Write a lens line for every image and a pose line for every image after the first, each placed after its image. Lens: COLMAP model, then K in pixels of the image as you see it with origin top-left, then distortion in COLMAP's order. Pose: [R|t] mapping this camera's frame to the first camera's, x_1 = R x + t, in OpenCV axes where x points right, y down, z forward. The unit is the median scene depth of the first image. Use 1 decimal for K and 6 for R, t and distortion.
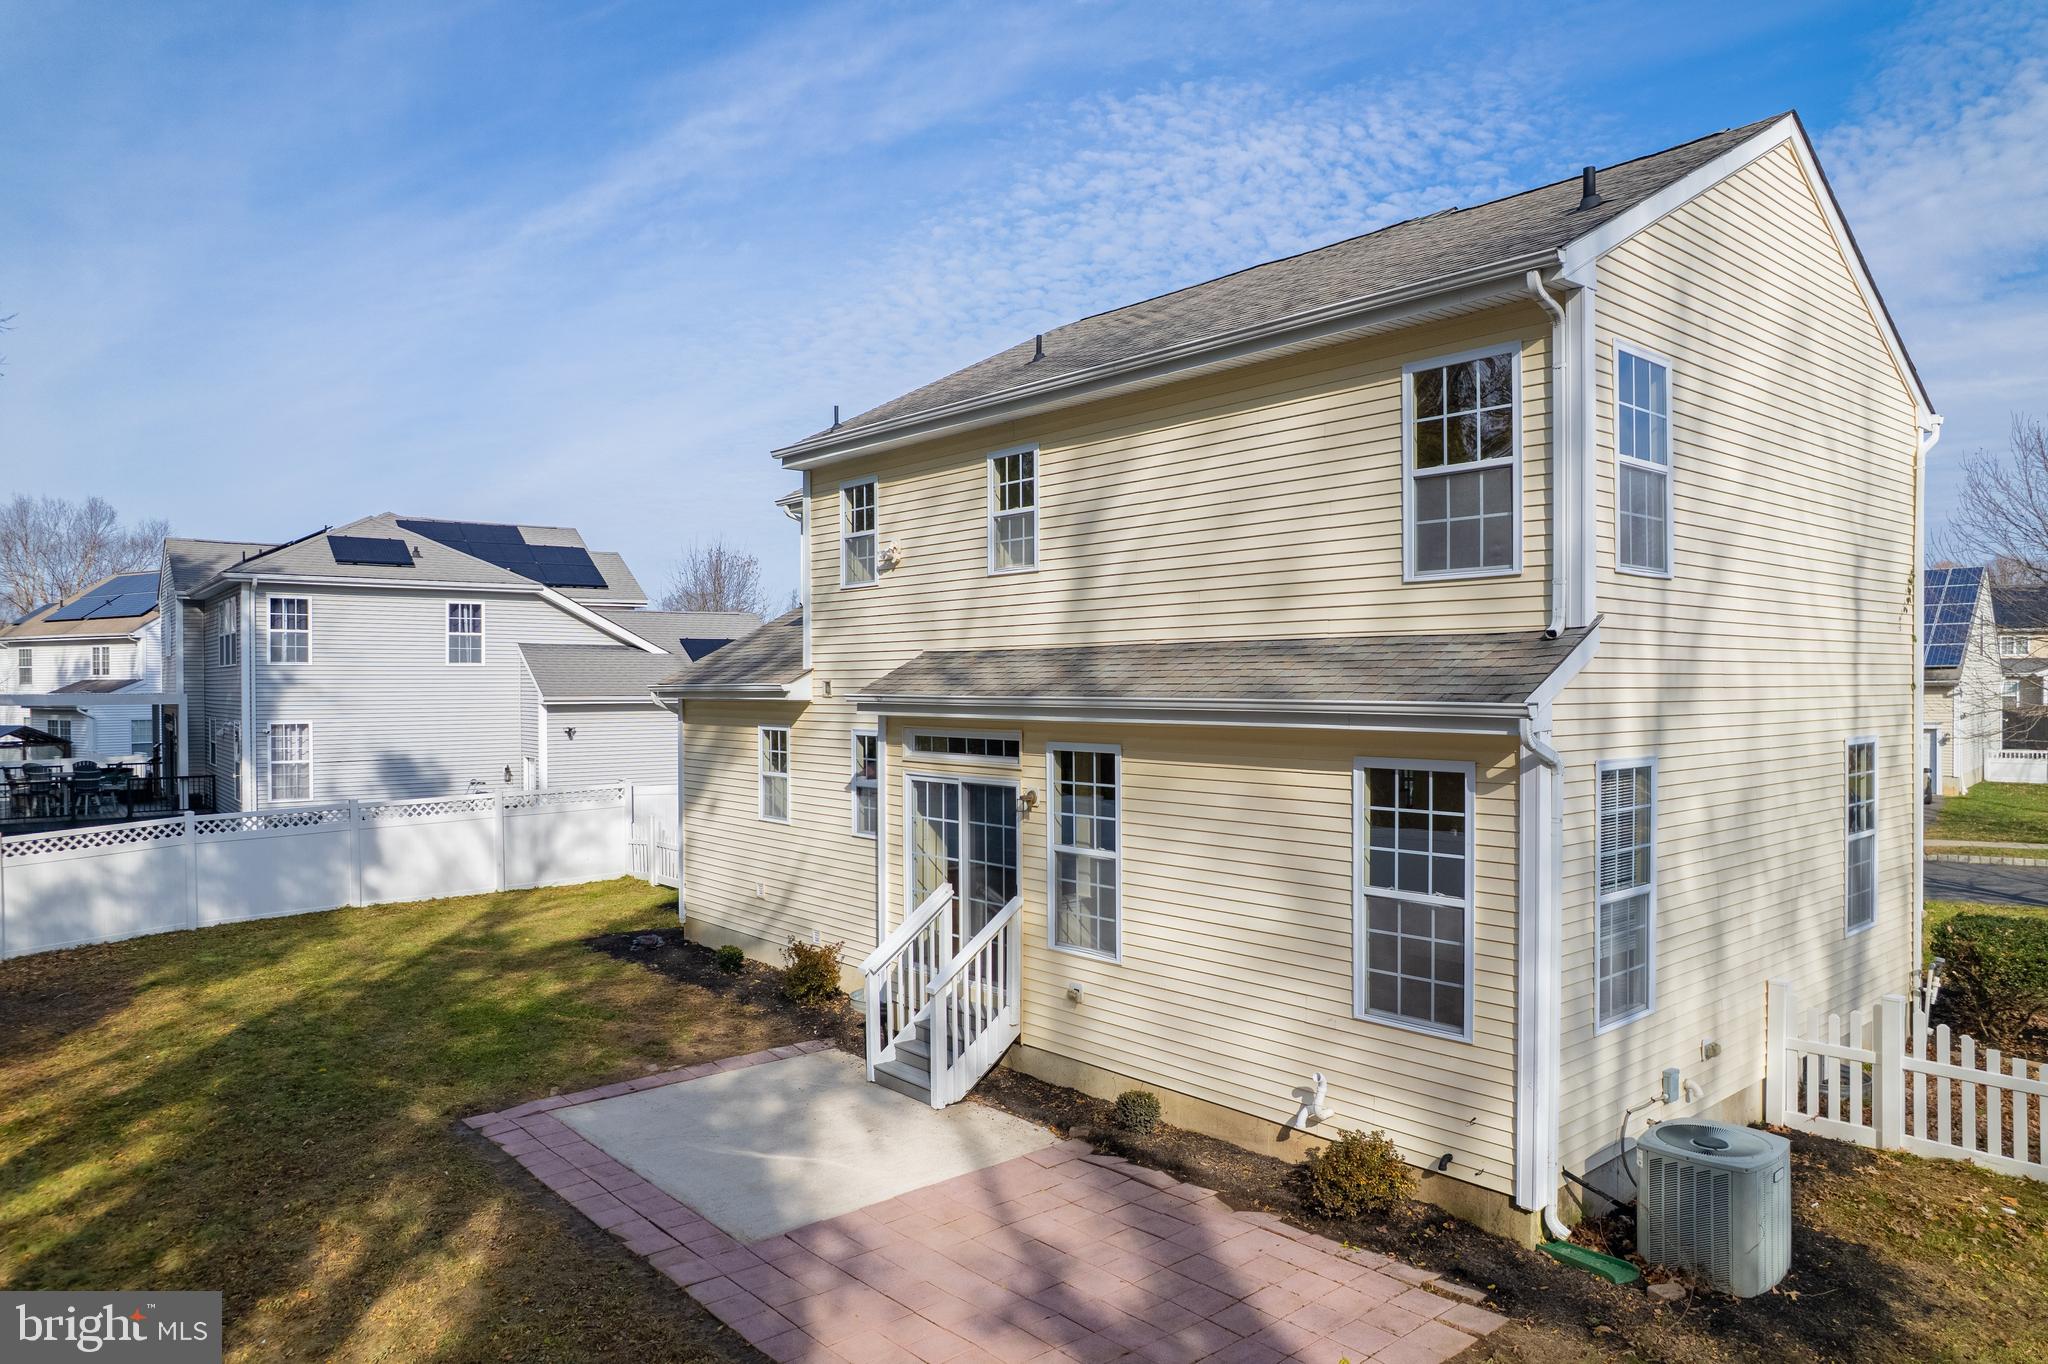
lens RADIAL K [[1320.2, 0, 1019.6], [0, 1320.2, 688.3], [0, 0, 1]] dist [-0.076278, 0.073132]
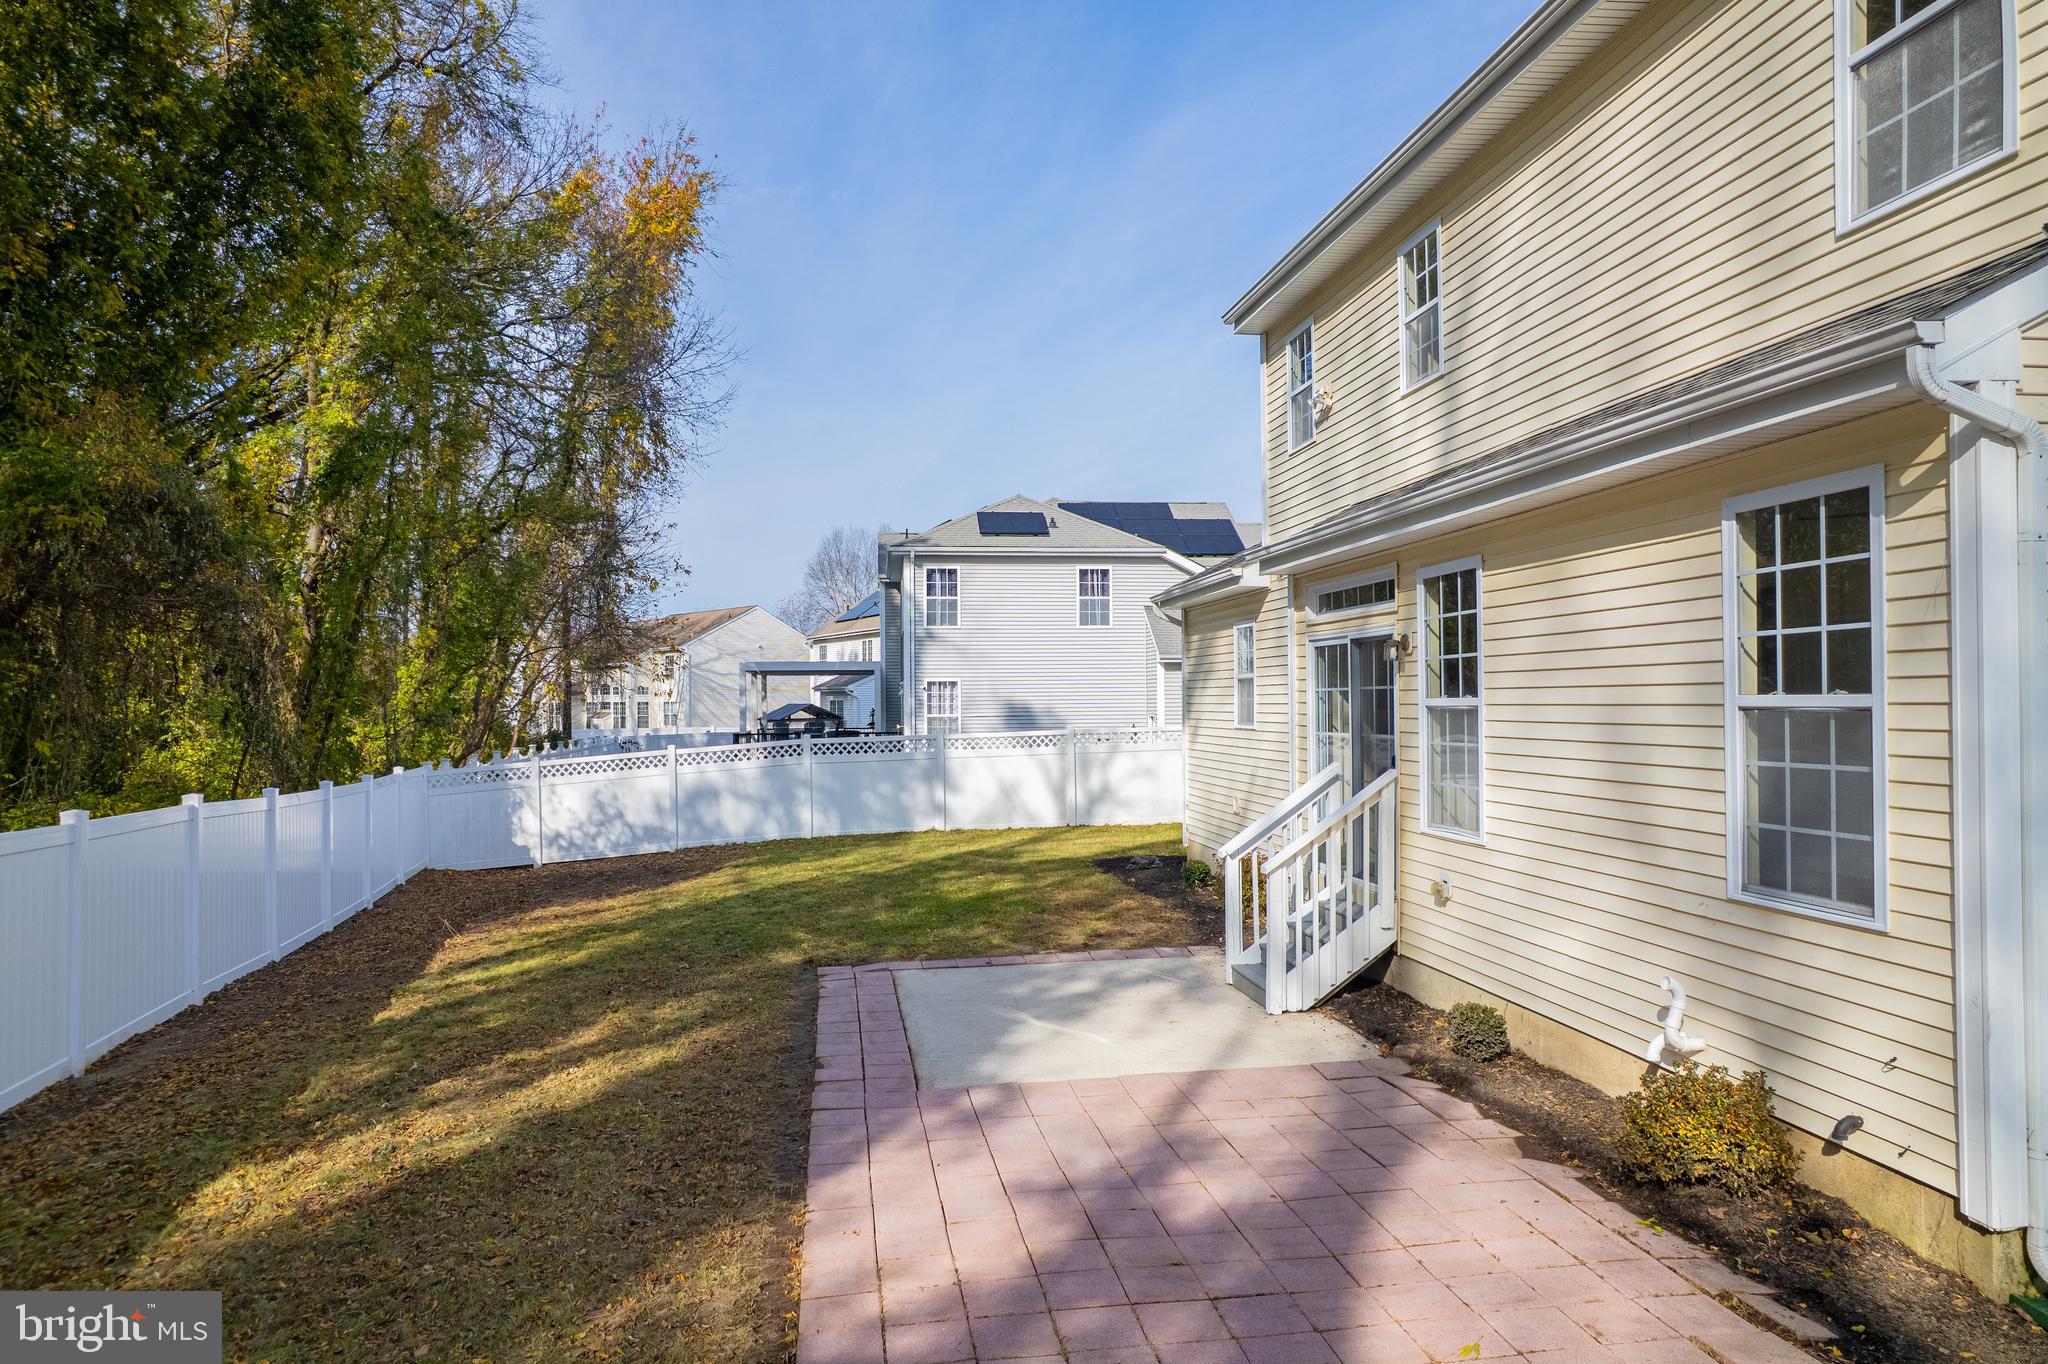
lens RADIAL K [[1320.2, 0, 1019.6], [0, 1320.2, 688.3], [0, 0, 1]] dist [-0.076278, 0.073132]
pose [[0.844508, -0.009704, -0.535455, 0.221858], [0.002662, 0.999900, -0.013923, 0.112590], [0.535537, 0.010333, 0.844449, 0.189361]]
